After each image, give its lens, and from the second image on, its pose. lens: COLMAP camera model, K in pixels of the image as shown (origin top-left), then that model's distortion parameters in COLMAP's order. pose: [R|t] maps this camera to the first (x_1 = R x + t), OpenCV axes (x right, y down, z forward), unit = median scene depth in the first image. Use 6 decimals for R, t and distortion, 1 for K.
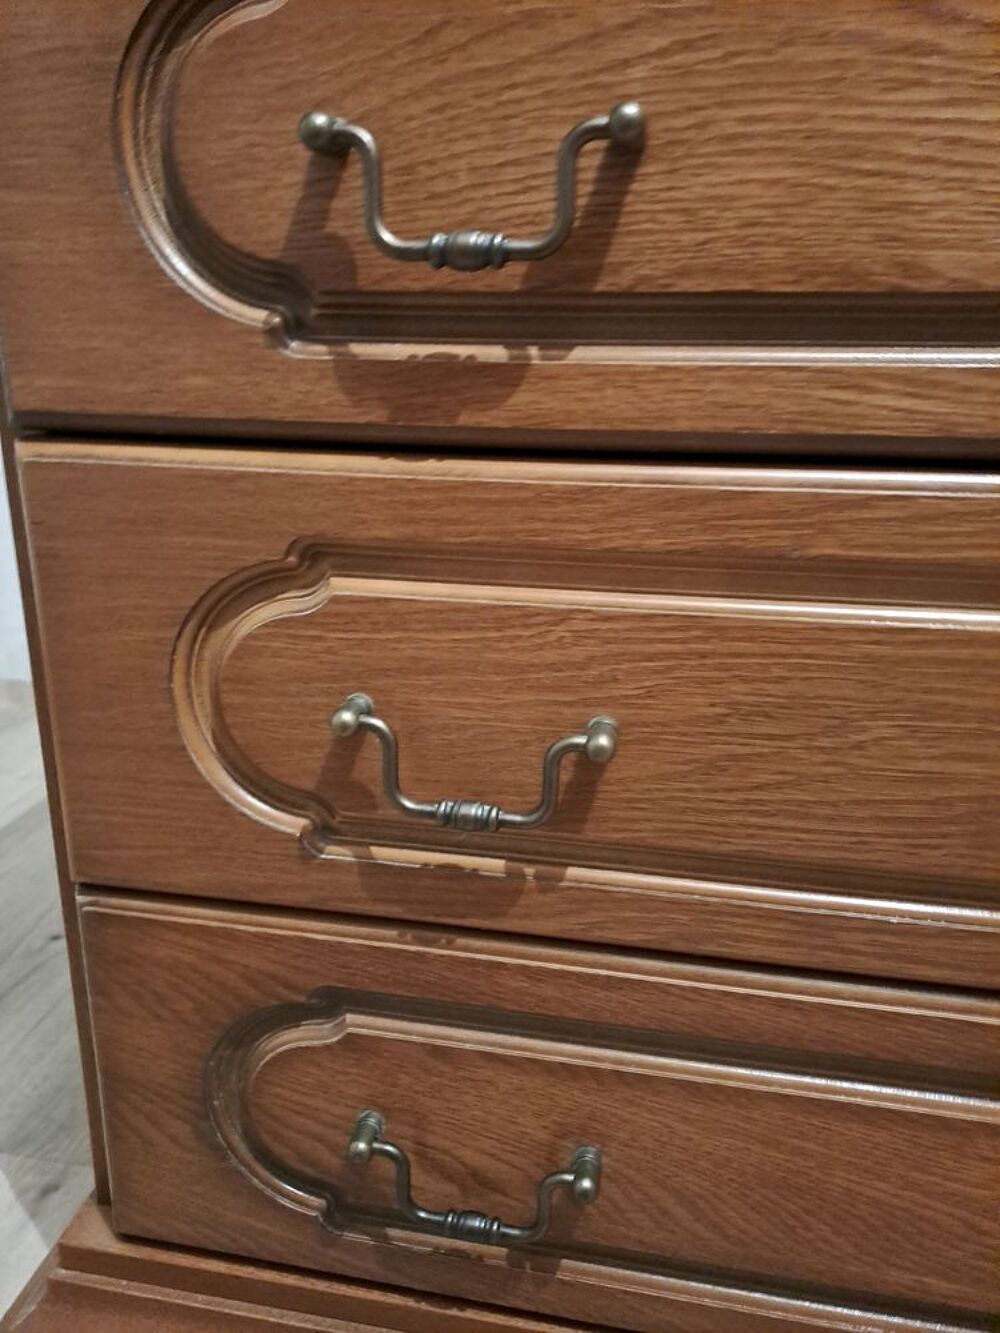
lens RADIAL K [[1014.7, 0, 468.0], [0, 1014.7, 670.9], [0, 0, 1]] dist [0.053566, -0.034387]
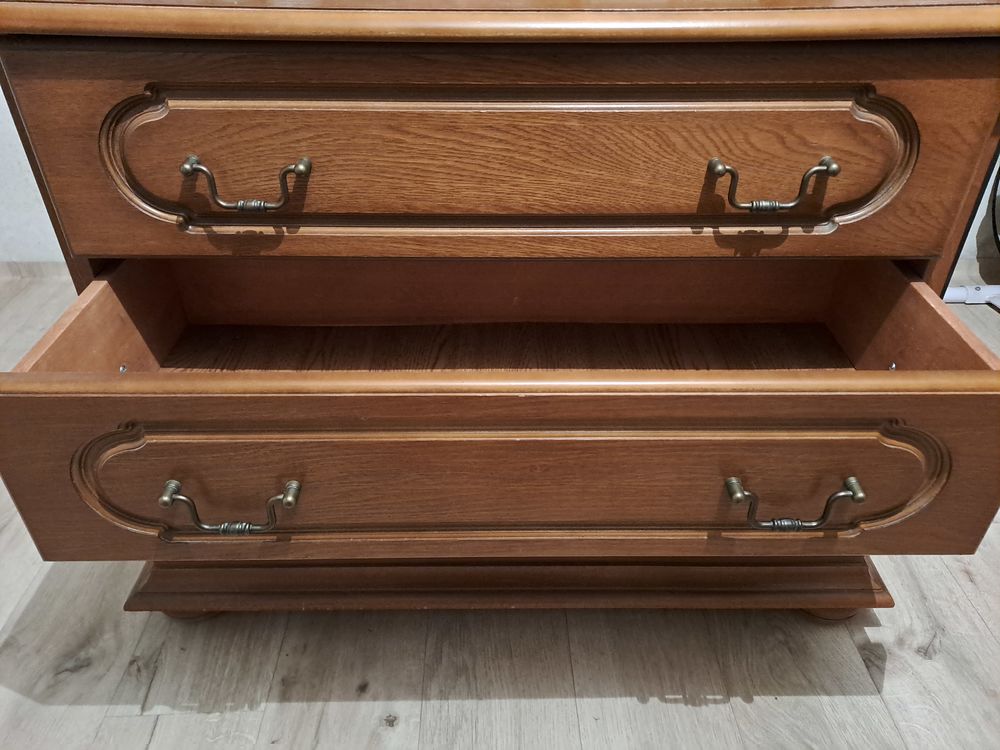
lens RADIAL K [[761.2, 0, 501.0], [0, 761.2, 368.1], [0, 0, 1]] dist [0.053566, -0.034387]
pose [[0.980086, -0.115344, 0.161637, 0.235773], [0.063840, 0.953812, 0.293543, -0.483103], [-0.188030, -0.277379, 0.942181, -1.032661]]
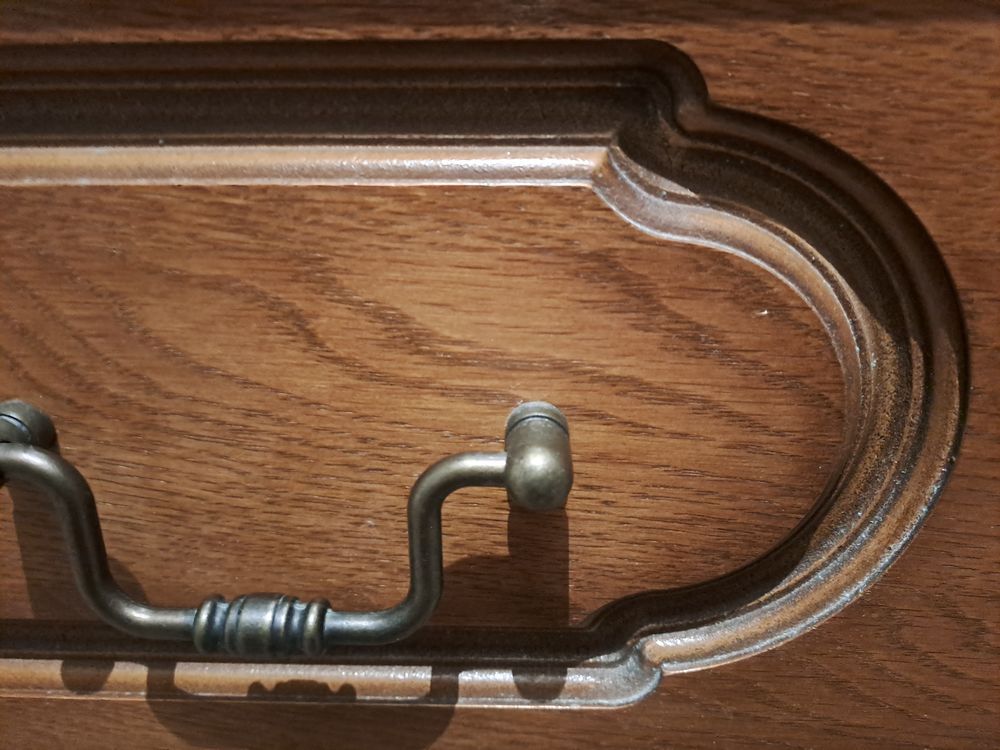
lens RADIAL K [[761.2, 0, 522.8], [0, 761.2, 345.2], [0, 0, 1]] dist [0.053566, -0.034387]
pose [[0.983433, -0.066374, 0.168684, 1.250887], [0.056843, 0.996535, 0.060725, -0.429568], [-0.172130, -0.050131, 0.983798, 0.273018]]
